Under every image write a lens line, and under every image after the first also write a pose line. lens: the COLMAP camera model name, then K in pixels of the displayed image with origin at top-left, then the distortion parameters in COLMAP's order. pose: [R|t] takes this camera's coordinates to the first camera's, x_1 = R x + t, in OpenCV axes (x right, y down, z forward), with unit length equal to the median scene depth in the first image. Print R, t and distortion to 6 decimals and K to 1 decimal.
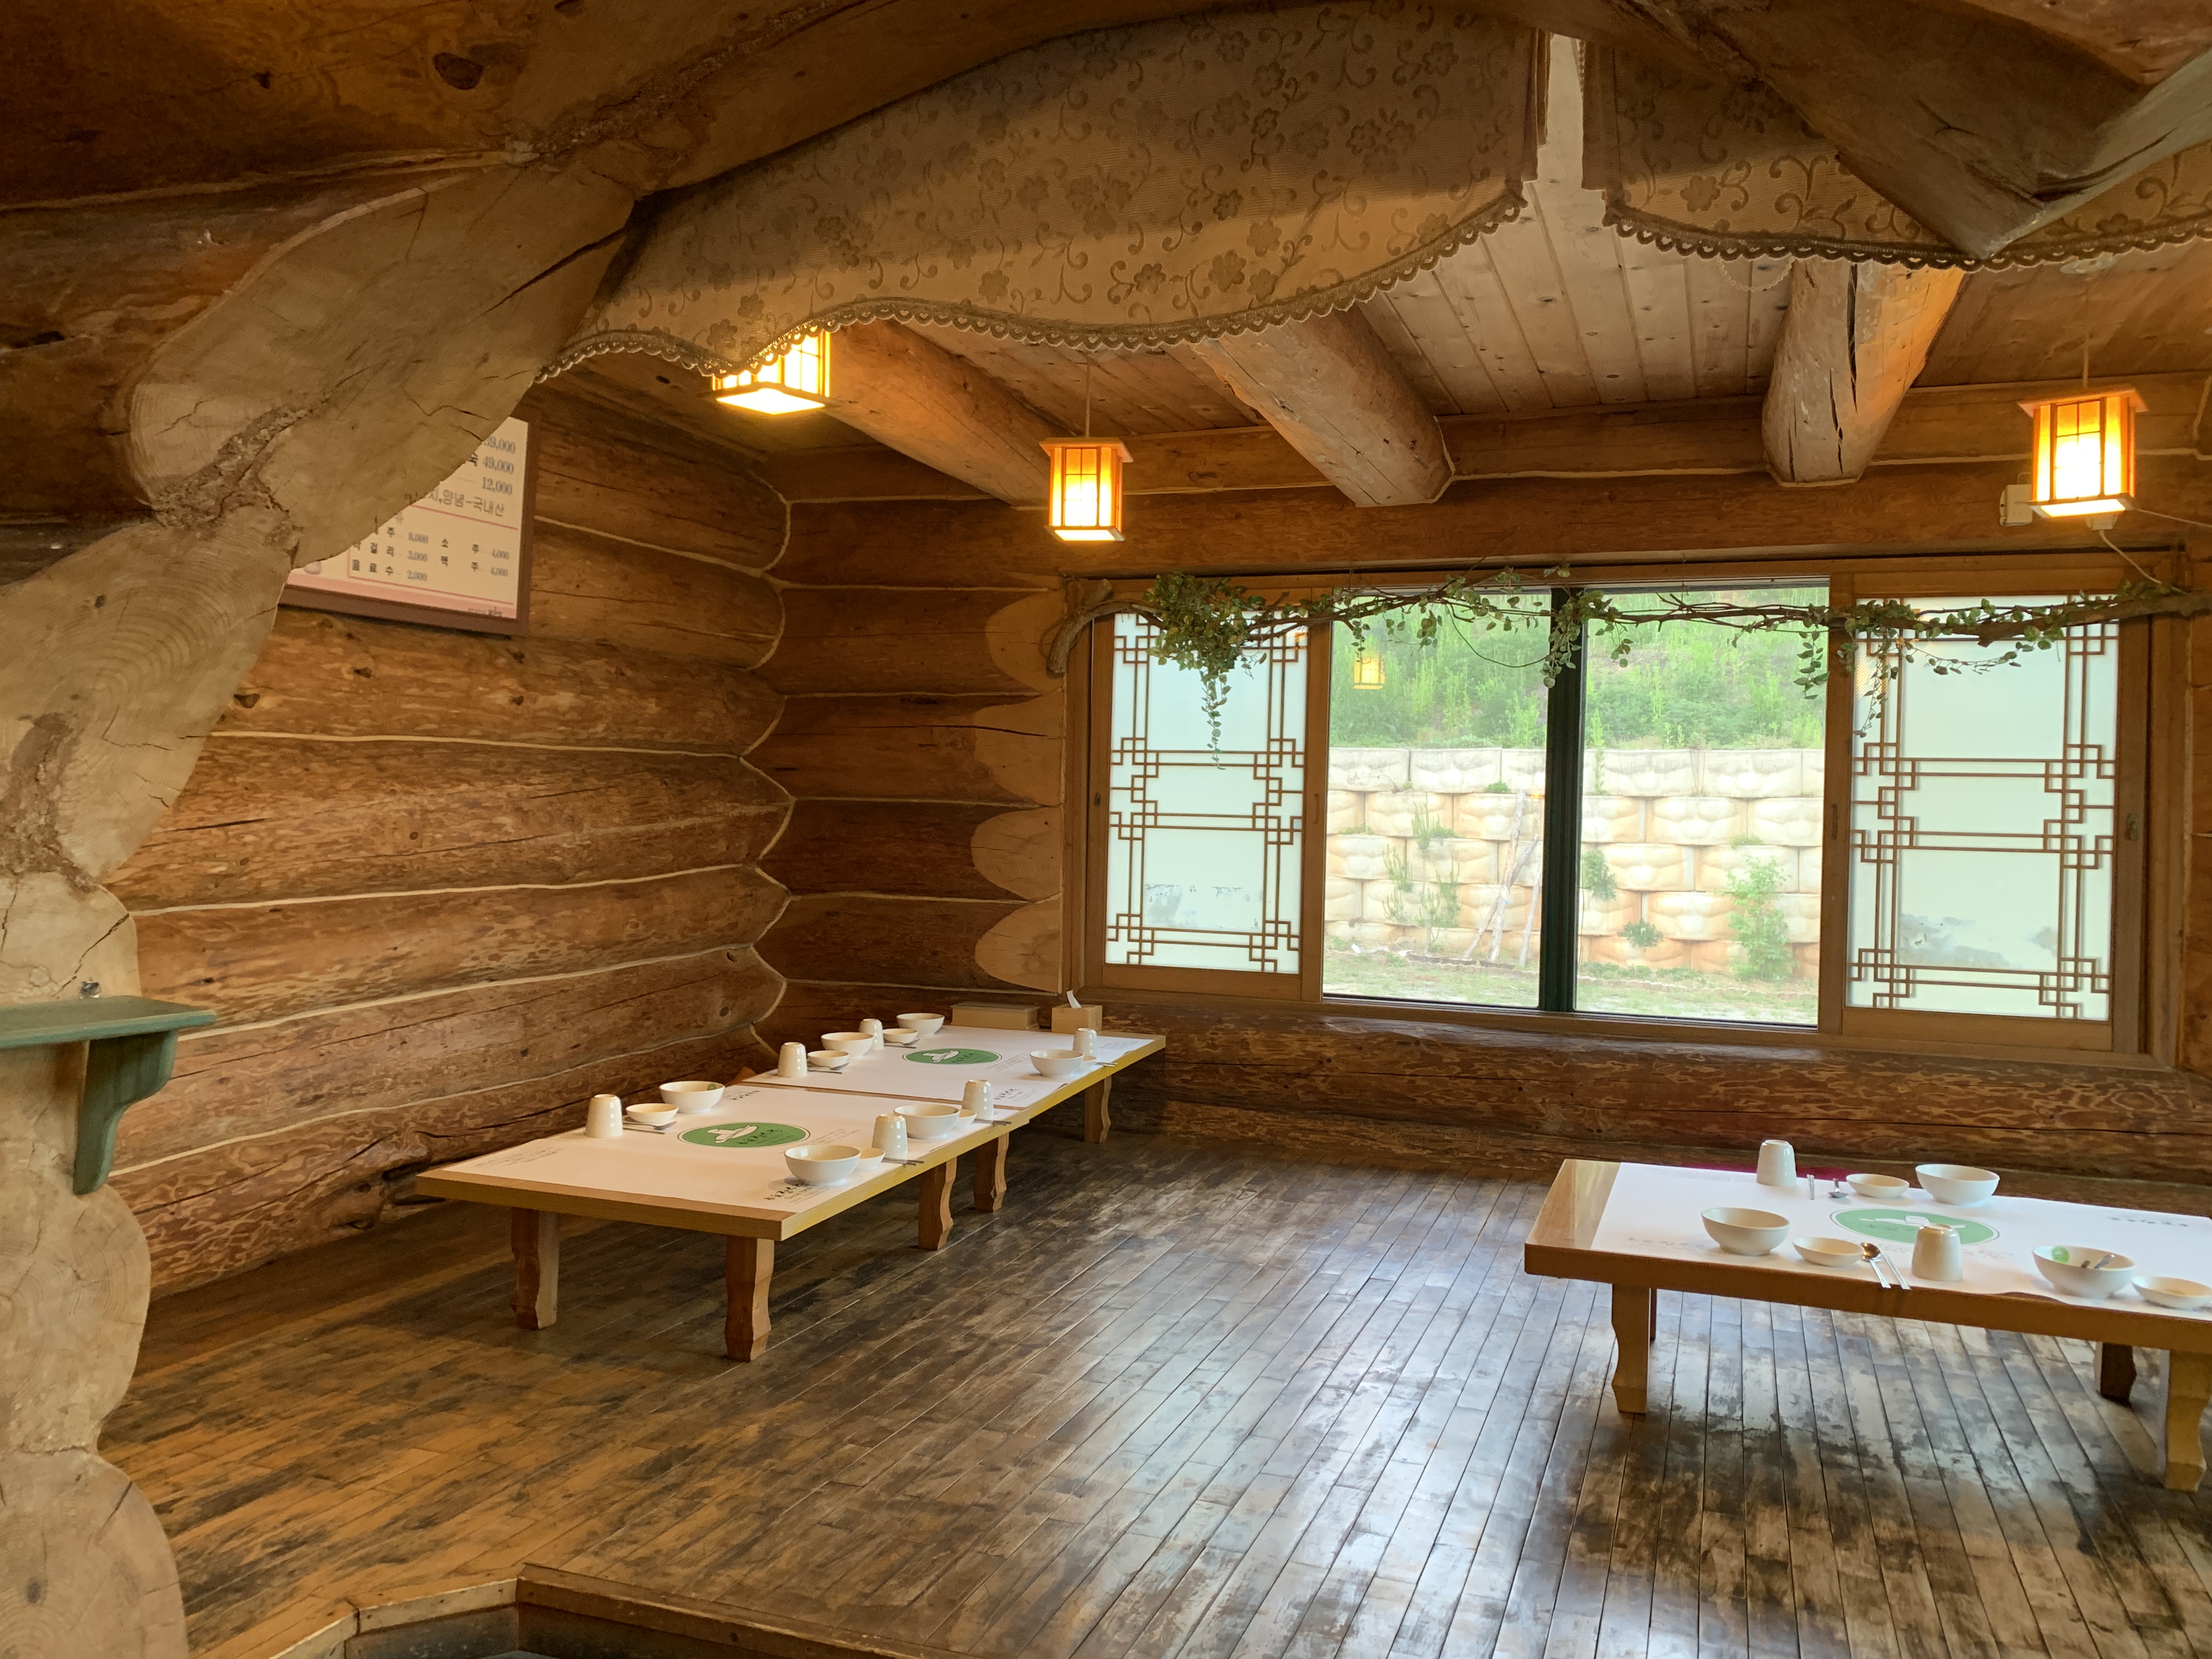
lens RADIAL K [[1686.8, 0, 1132.1], [0, 1686.8, 831.4], [0, 0, 1]] dist [0.008593, -0.001924]
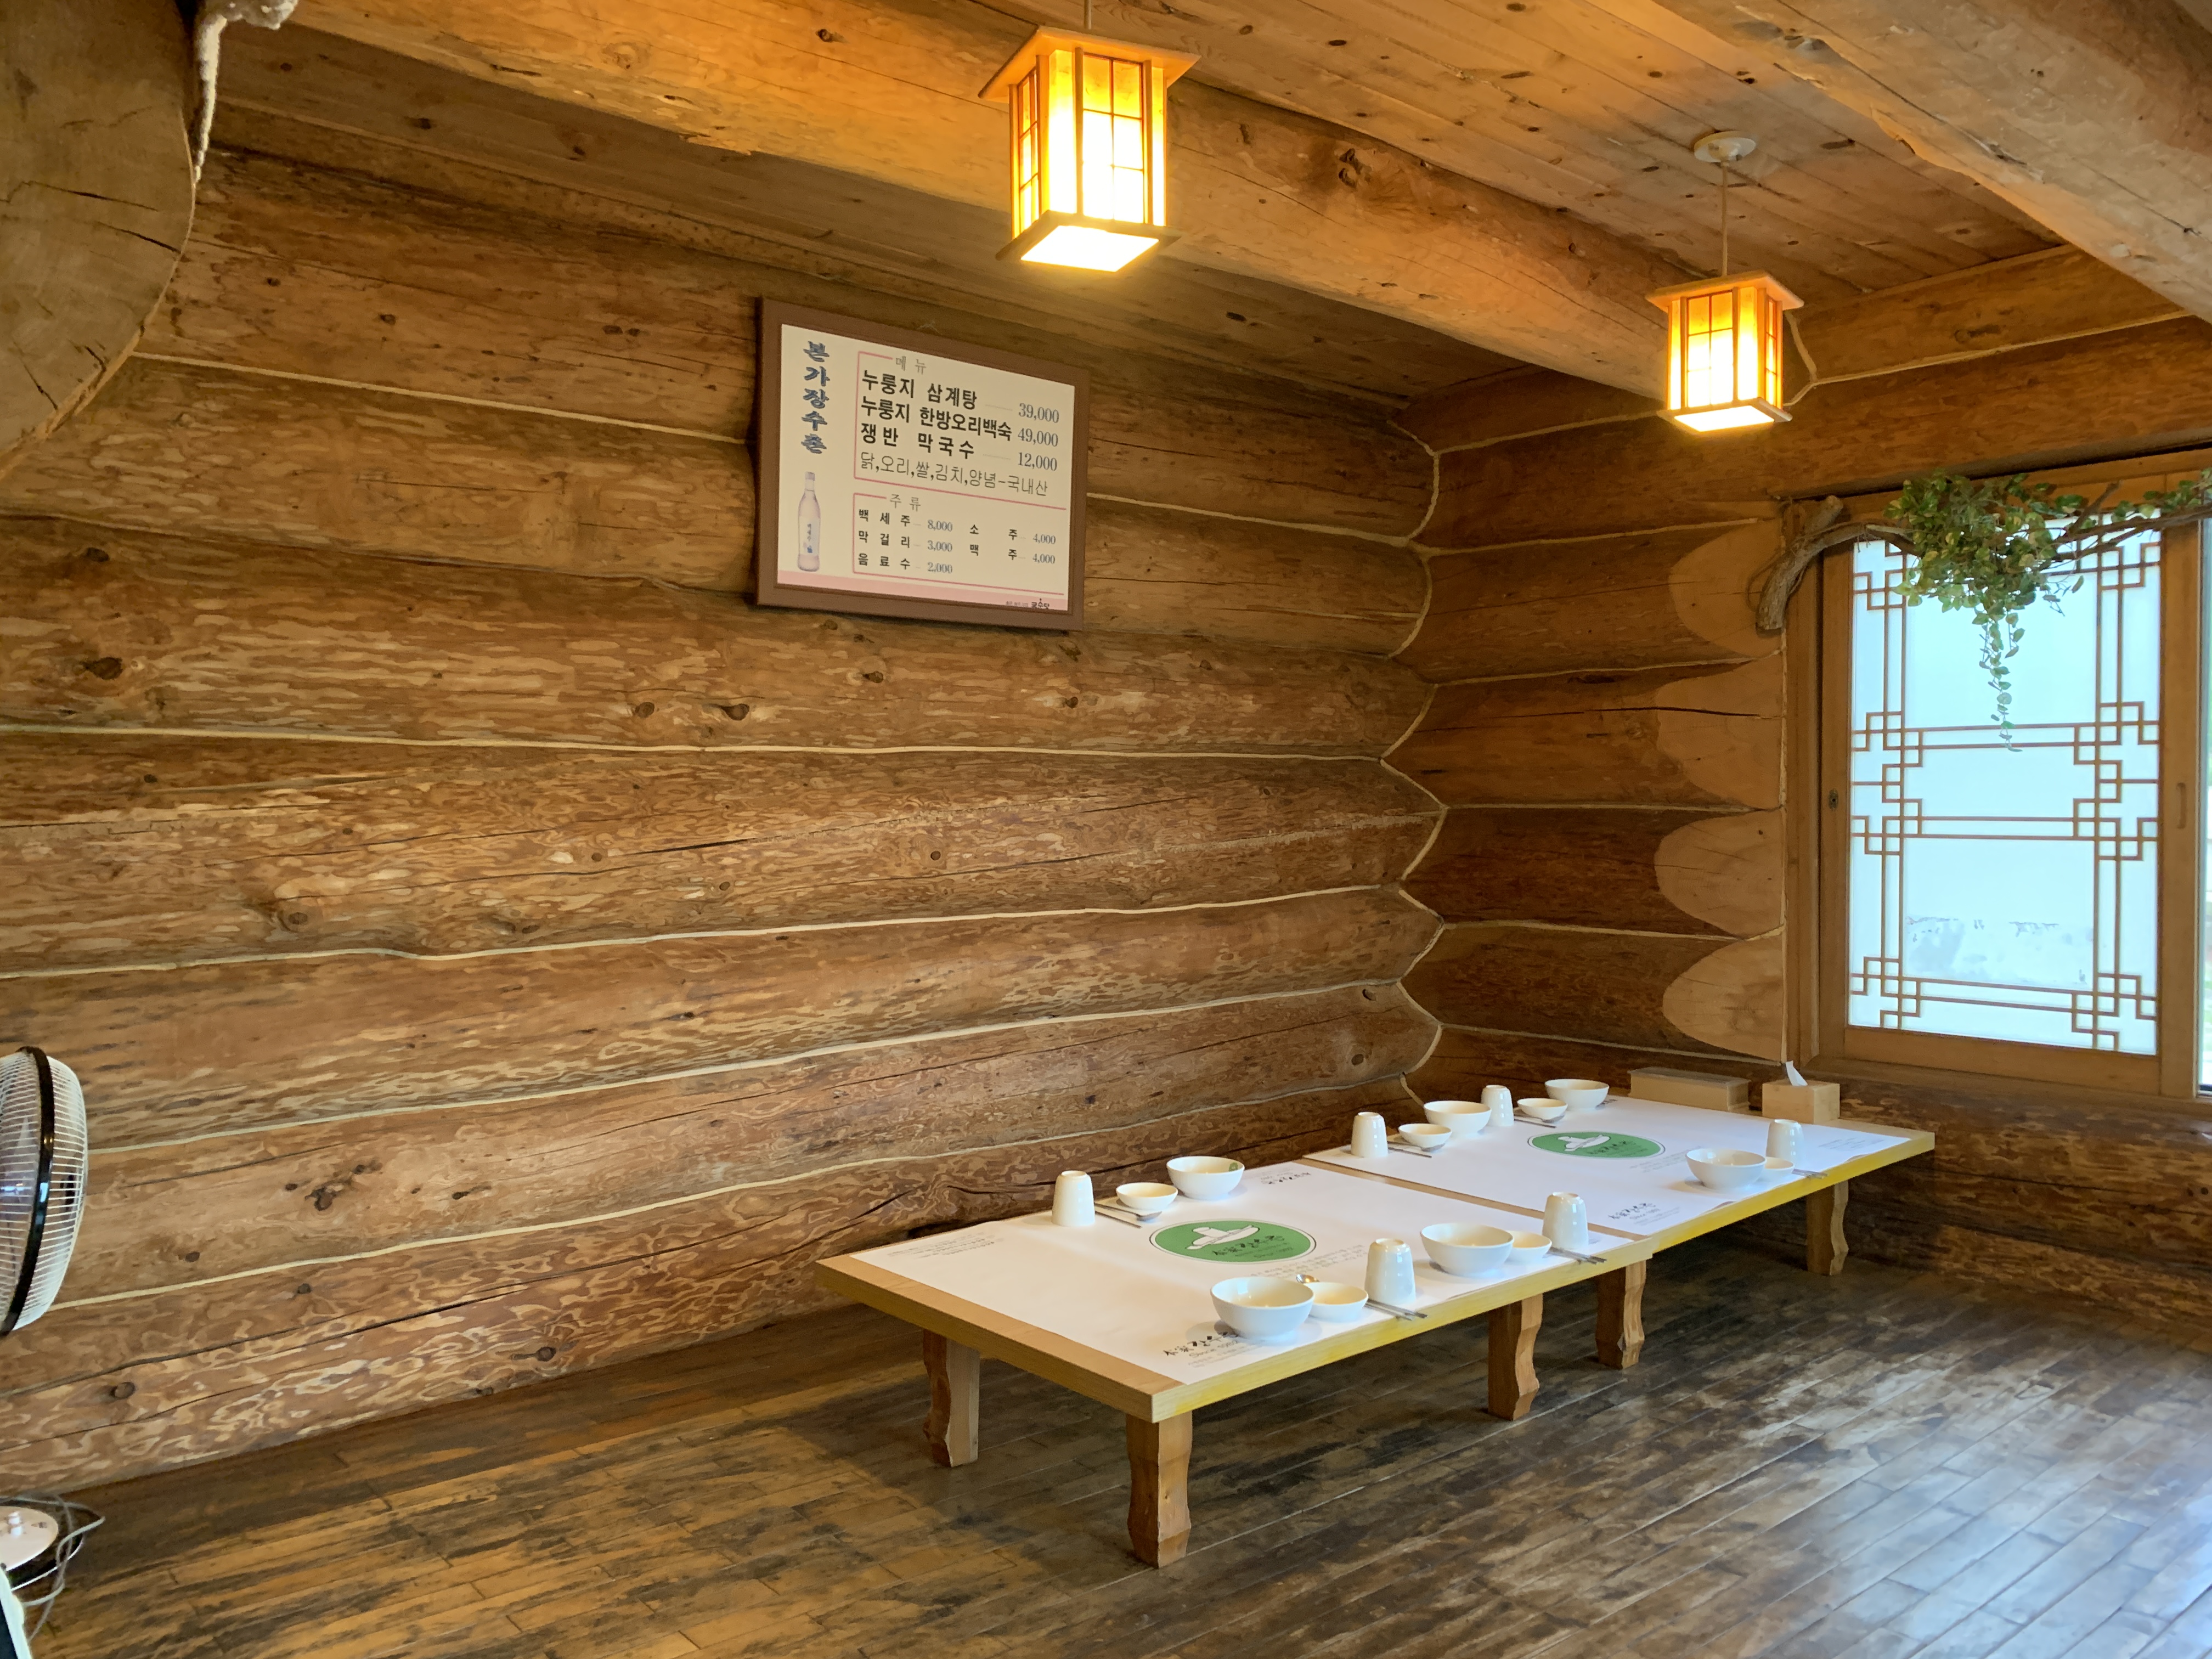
lens RADIAL K [[1698.0, 0, 1124.1], [0, 1698.0, 810.7], [0, 0, 1]] dist [0.163071, -0.267234]
pose [[0.867417, -0.019033, -0.497217, 0.095457], [0.009498, 0.999719, -0.021700, -0.000705], [0.497491, 0.014101, 0.867355, 0.217790]]
